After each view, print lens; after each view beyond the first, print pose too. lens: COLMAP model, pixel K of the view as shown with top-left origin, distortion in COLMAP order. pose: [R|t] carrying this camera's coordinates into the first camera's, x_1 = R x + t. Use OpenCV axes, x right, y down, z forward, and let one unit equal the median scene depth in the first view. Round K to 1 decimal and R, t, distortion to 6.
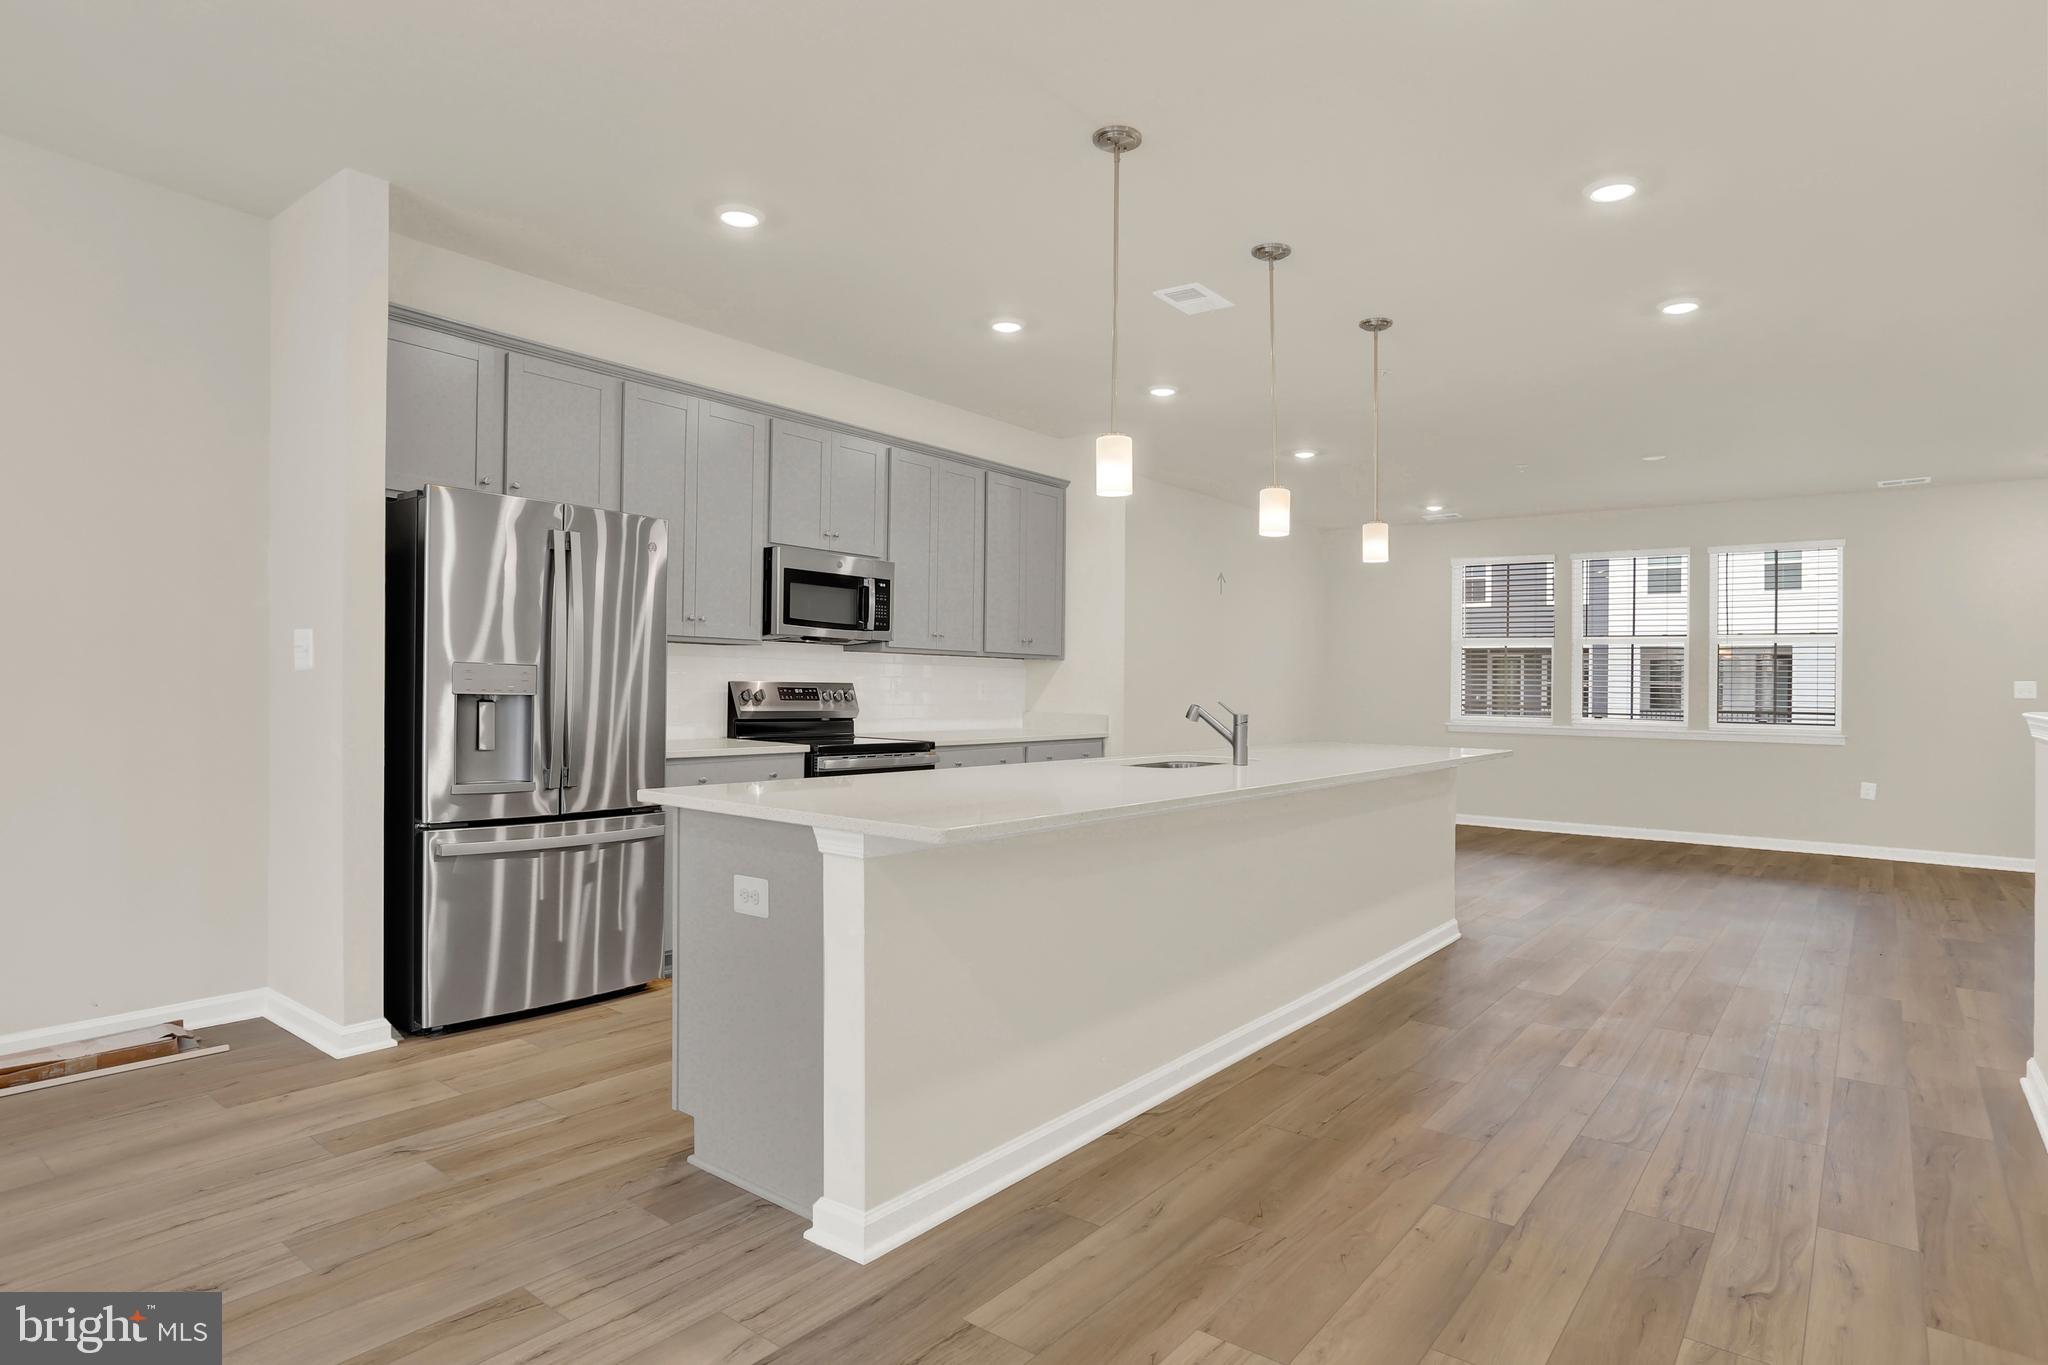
lens RADIAL K [[1059.5, 0, 1052.4], [0, 1059.5, 703.0], [0, 0, 1]] dist [-0.044315, 0.015460]
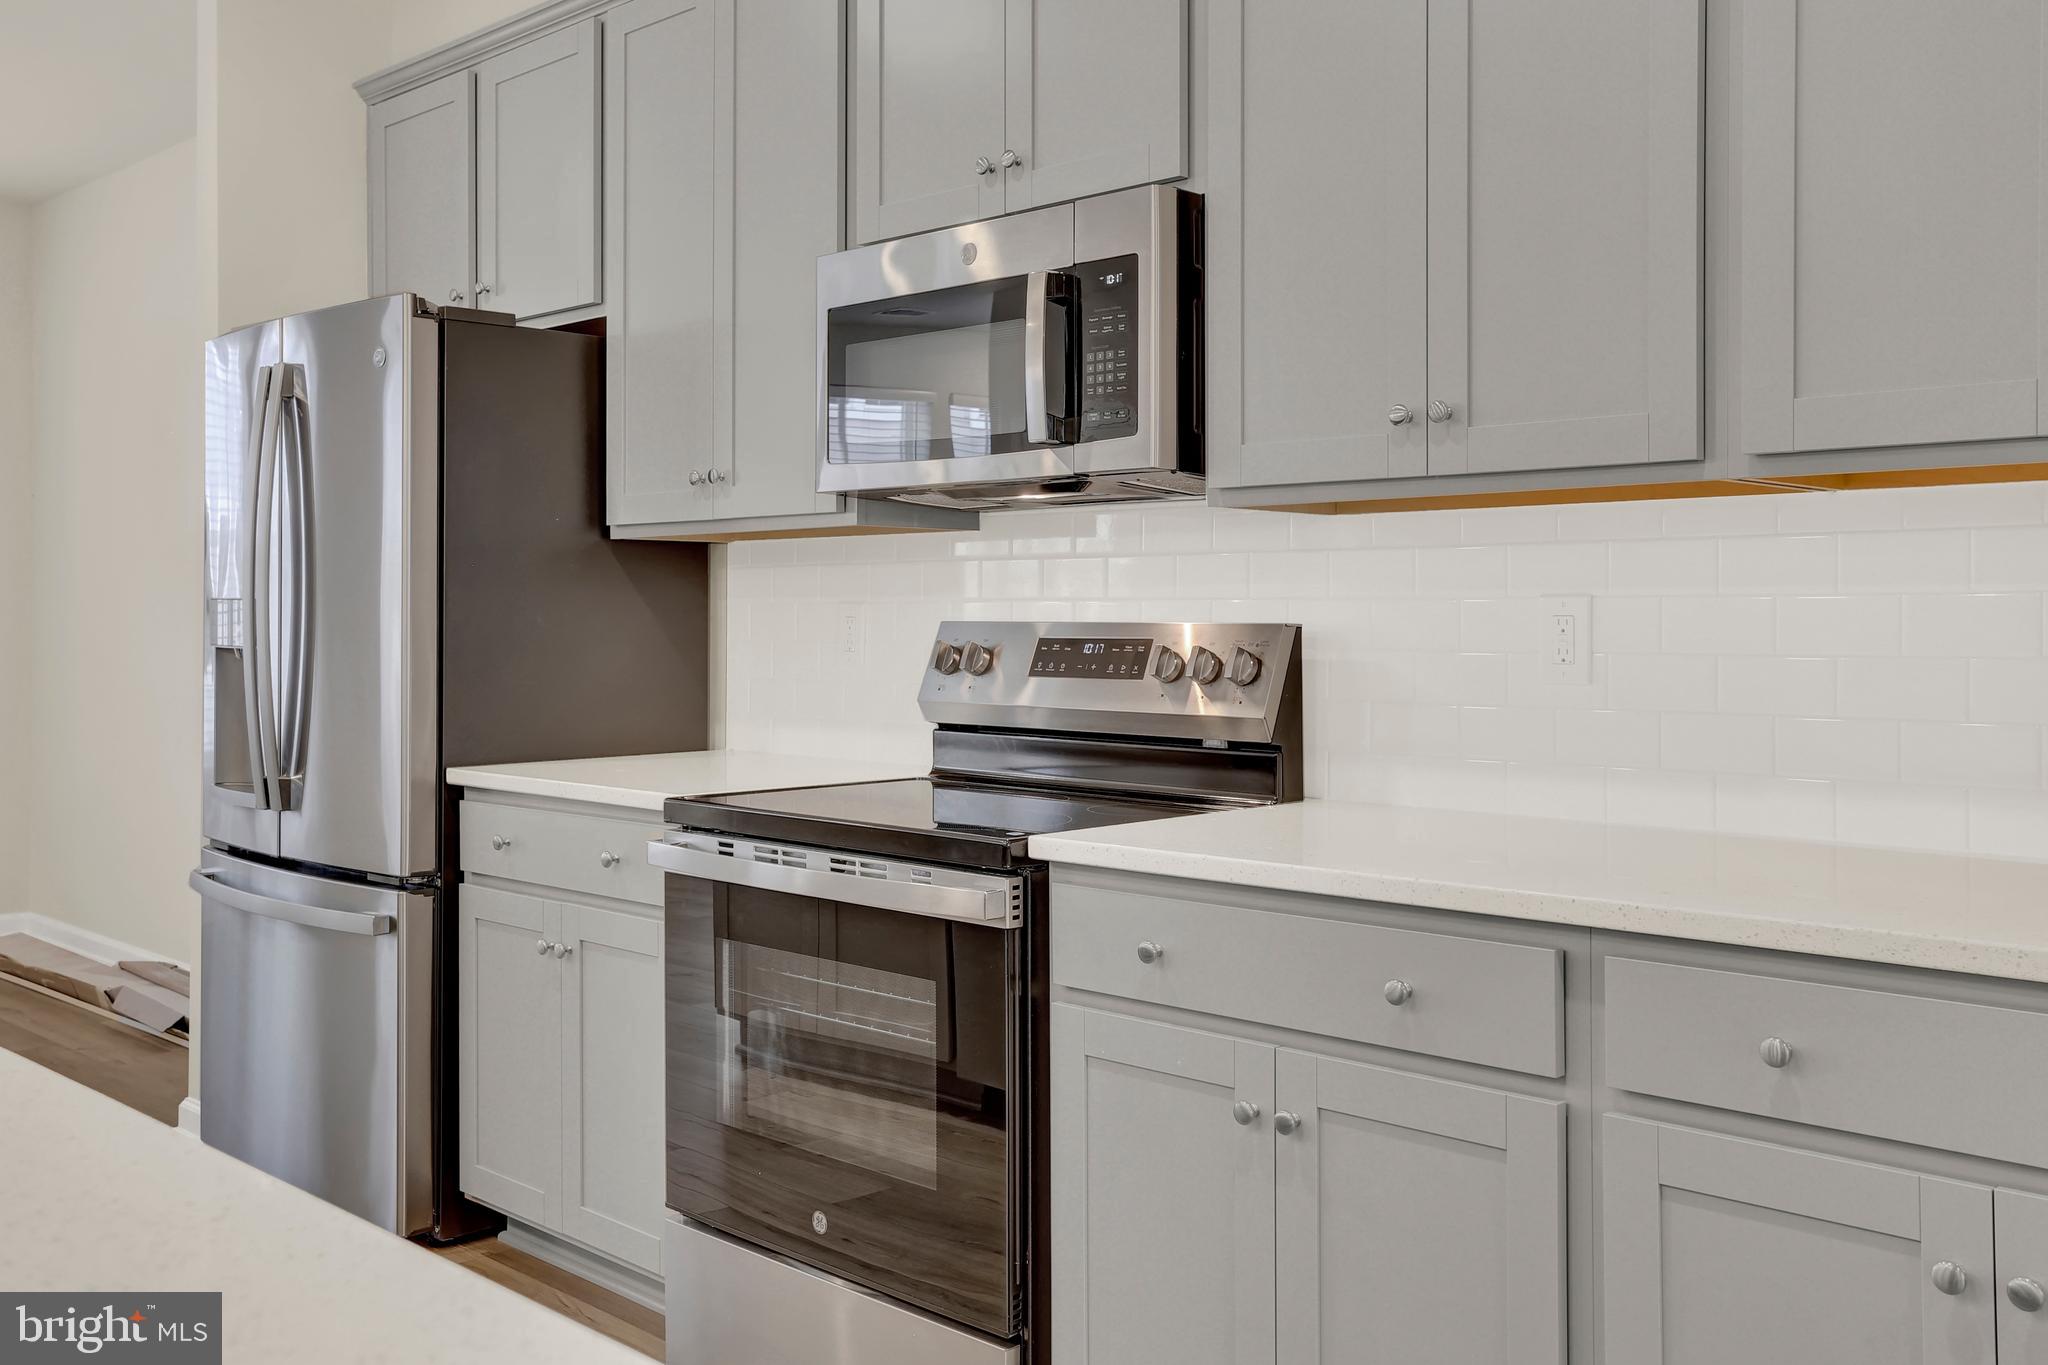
lens RADIAL K [[1932.5, 0, 1023.4], [0, 1932.5, 640.1], [0, 0, 1]] dist [0.000682, 0.012019]
pose [[-0.120658, -0.007202, -0.992668, 0.604673], [-0.013738, 0.999890, -0.005584, -0.017461], [0.992599, 0.012964, -0.120743, 1.761174]]
